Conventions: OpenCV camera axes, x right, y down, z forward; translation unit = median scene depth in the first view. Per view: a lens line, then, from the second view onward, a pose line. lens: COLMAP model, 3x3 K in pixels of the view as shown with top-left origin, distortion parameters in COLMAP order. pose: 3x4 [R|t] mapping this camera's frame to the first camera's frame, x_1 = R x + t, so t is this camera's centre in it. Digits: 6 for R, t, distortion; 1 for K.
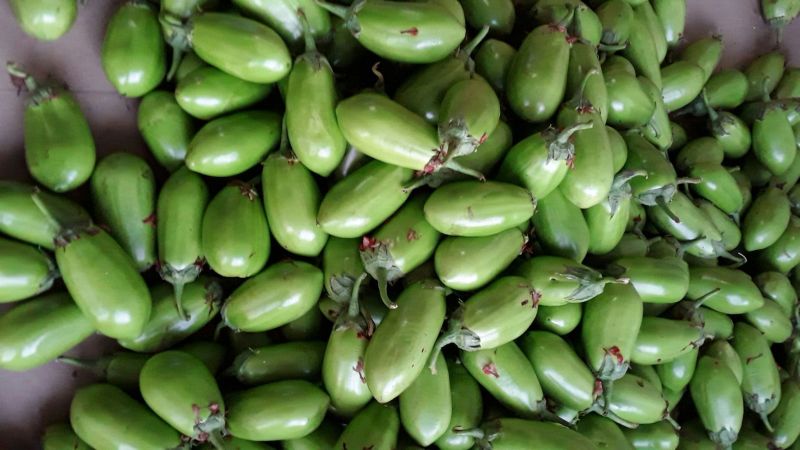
lens RADIAL K [[741.3, 0, 400.0], [0, 741.3, 225.0], [0, 0, 1]] dist [0.018678, -0.003259]
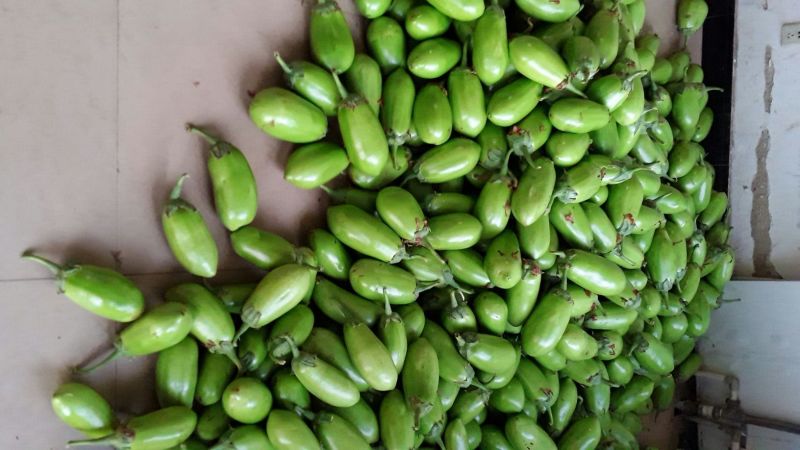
lens RADIAL K [[741.3, 0, 400.0], [0, 741.3, 225.0], [0, 0, 1]] dist [0.018678, -0.003259]
pose [[0.961001, 0.067184, 0.268261, -0.688491], [-0.073564, 0.997195, 0.013791, 0.221747], [-0.266582, -0.032987, 0.963248, -0.473219]]
